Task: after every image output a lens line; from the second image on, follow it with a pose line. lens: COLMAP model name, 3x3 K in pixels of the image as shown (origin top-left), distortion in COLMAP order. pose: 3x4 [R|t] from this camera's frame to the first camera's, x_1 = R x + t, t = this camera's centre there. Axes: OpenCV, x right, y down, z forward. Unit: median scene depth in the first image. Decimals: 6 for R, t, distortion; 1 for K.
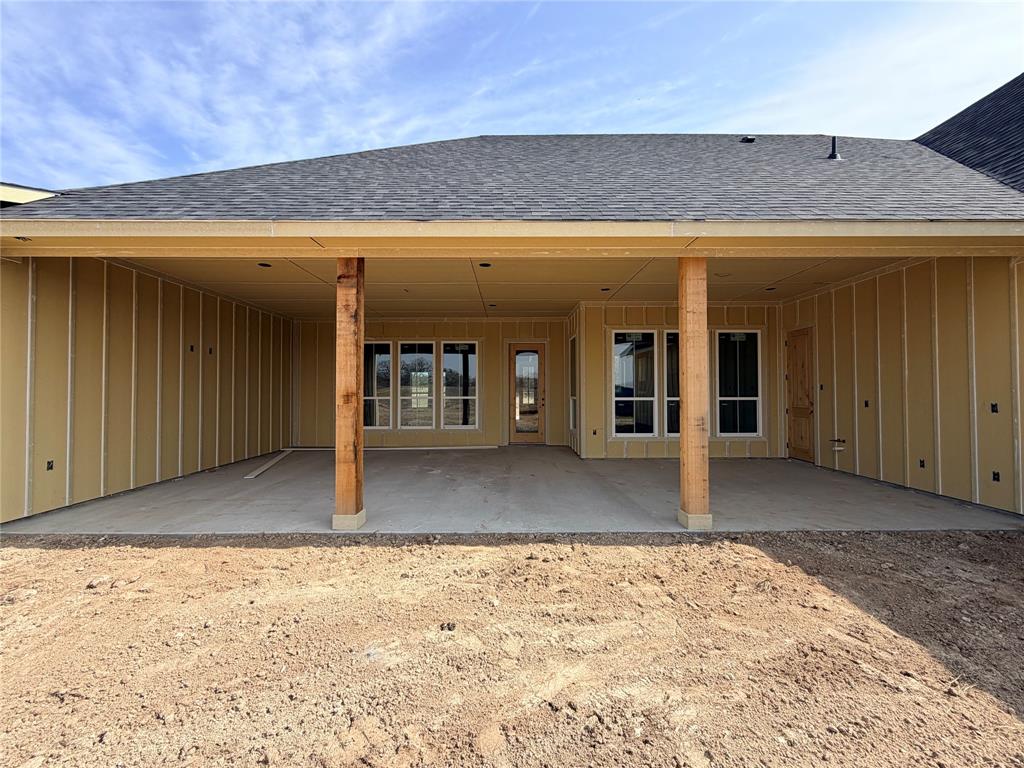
lens RADIAL K [[406.9, 0, 510.5], [0, 406.9, 382.7], [0, 0, 1]] dist [-0.000815, 0.000159]
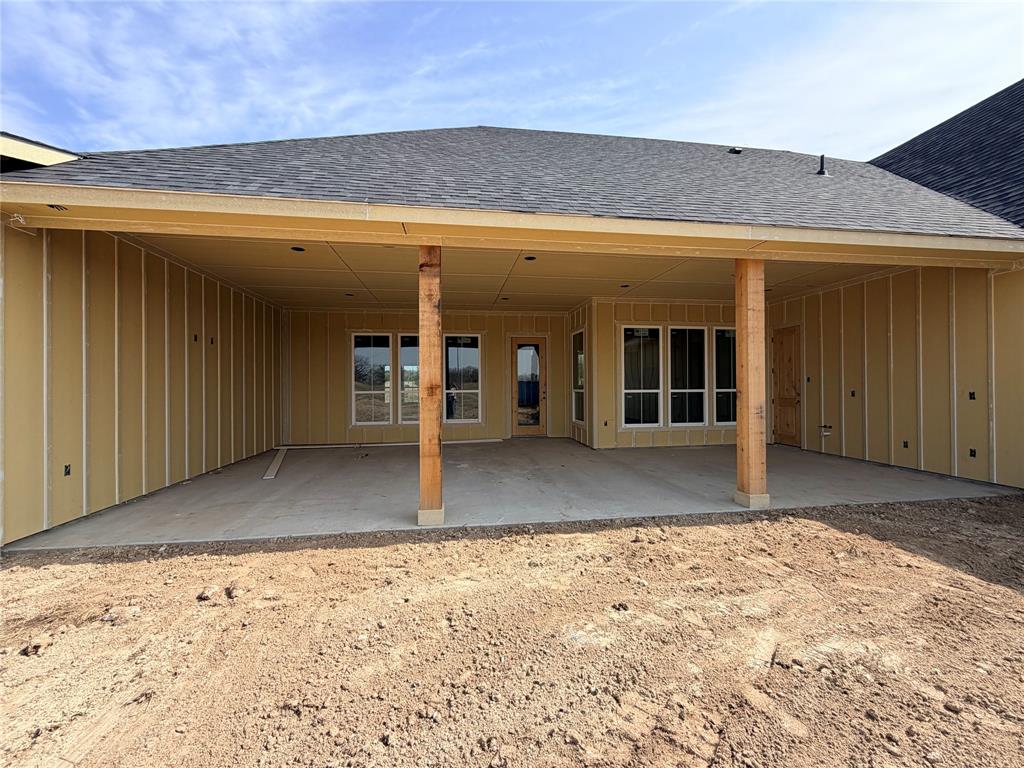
lens RADIAL K [[406.9, 0, 510.5], [0, 406.9, 382.7], [0, 0, 1]] dist [-0.000815, 0.000159]
pose [[0.990267, -0.003459, 0.139135, -0.276376], [0.001589, 0.999907, 0.013546, 0.005026], [-0.139169, -0.013193, 0.990181, 0.007256]]
